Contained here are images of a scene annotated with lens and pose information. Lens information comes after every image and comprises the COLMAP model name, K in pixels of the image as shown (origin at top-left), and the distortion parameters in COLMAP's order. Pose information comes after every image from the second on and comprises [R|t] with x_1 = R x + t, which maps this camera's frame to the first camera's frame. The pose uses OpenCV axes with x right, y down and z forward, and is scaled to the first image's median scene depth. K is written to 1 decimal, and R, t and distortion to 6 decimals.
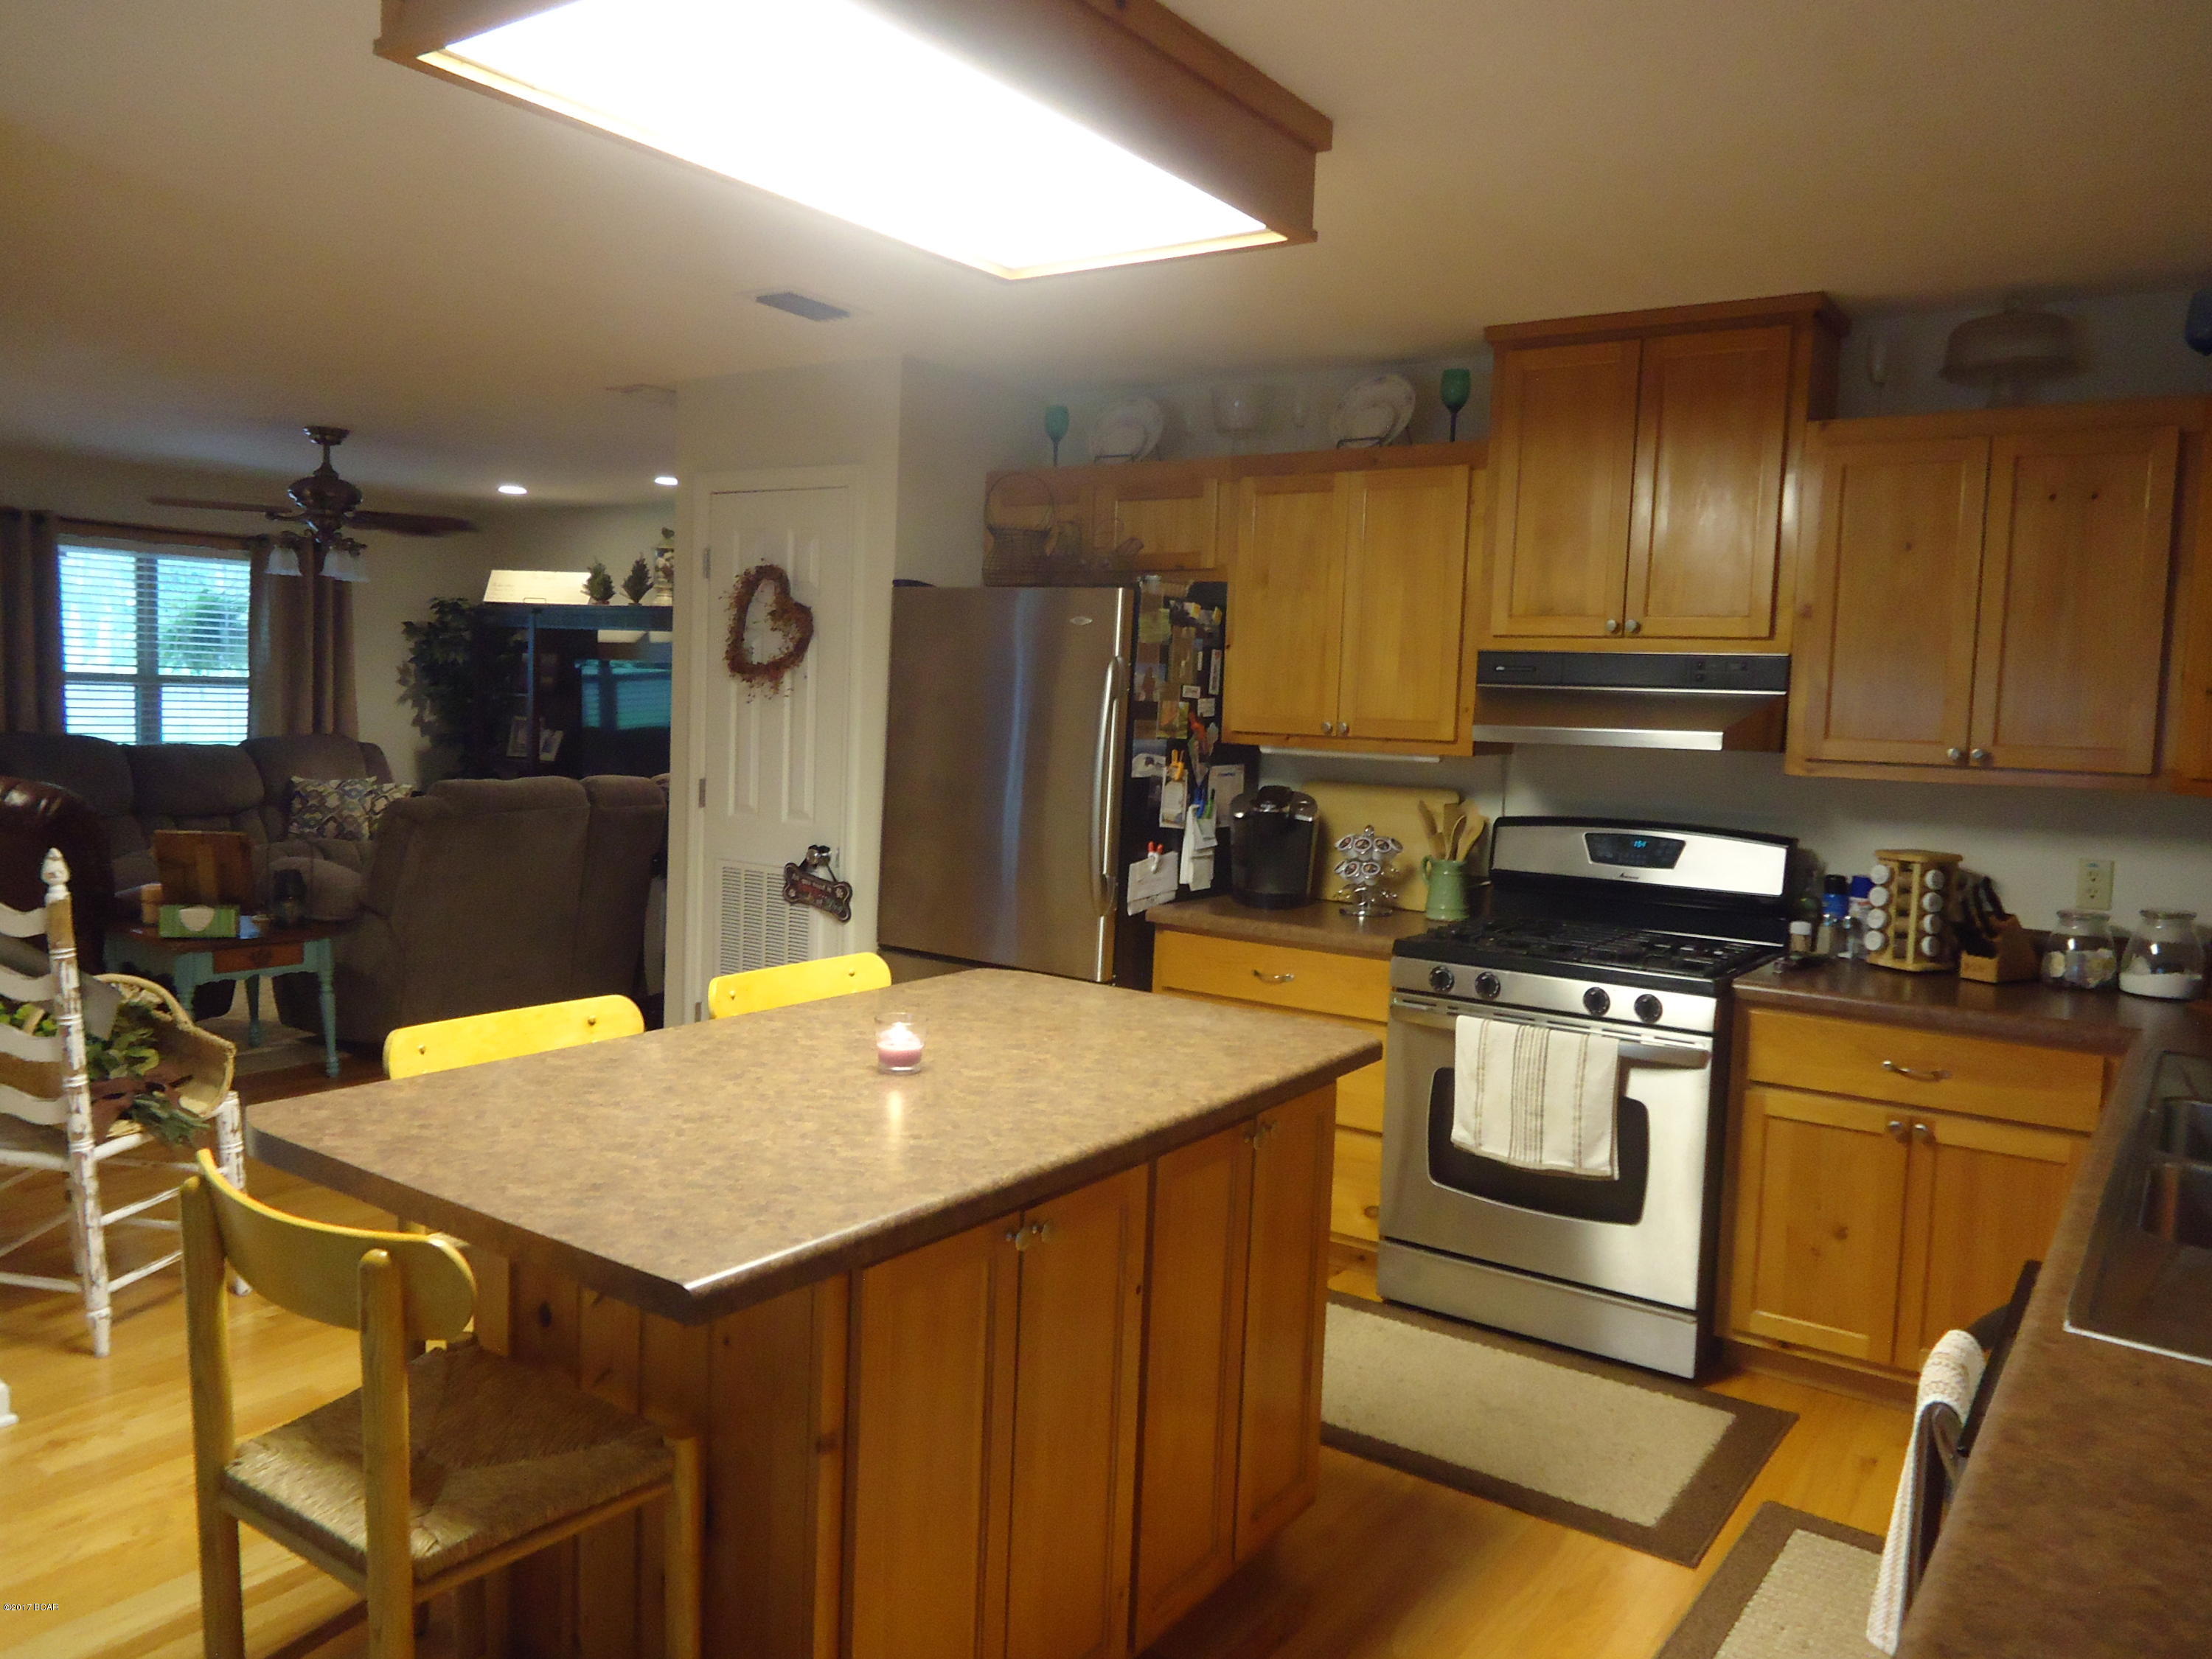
lens RADIAL K [[1601.2, 0, 1084.8], [0, 1601.2, 836.7], [0, 0, 1]] dist [-0.007736, -0.009954]
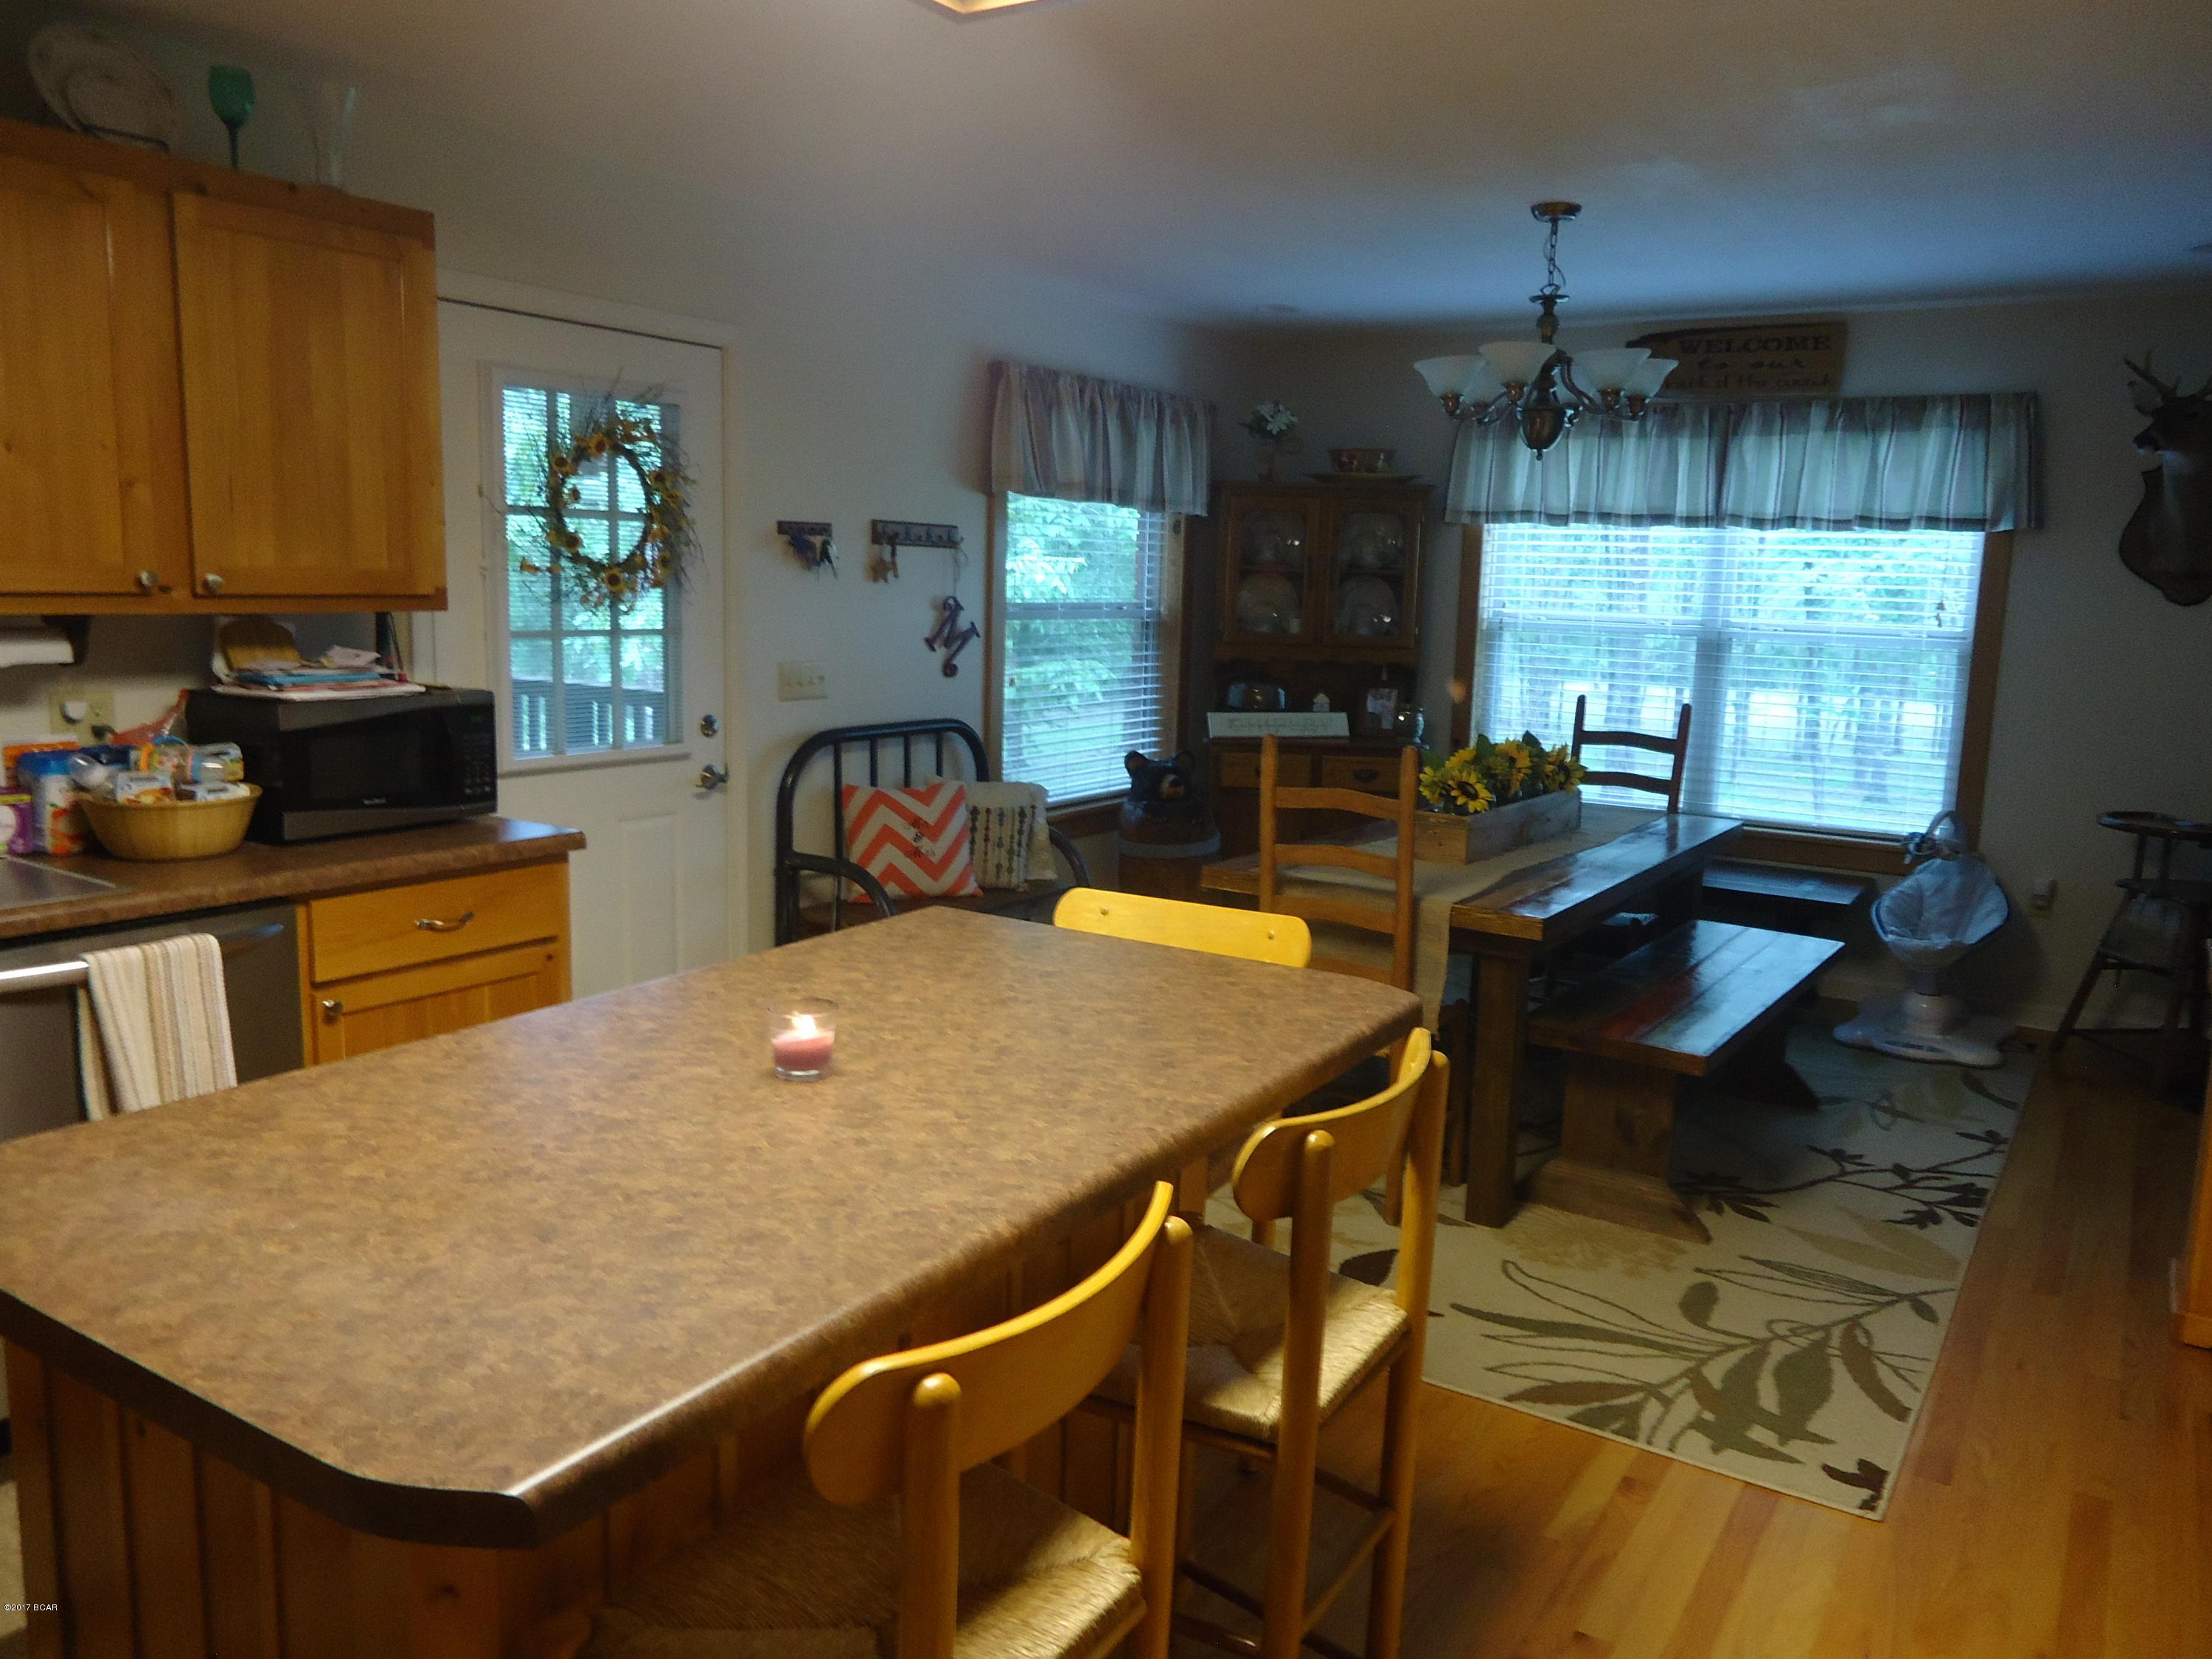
lens RADIAL K [[1601.2, 0, 1099.0], [0, 1601.2, 817.8], [0, 0, 1]] dist [-0.007736, -0.009954]
pose [[-0.996406, -0.063994, -0.055496, -0.190456], [-0.075172, 0.970015, 0.231127, -0.142828], [0.039041, 0.234468, -0.971340, 1.583784]]
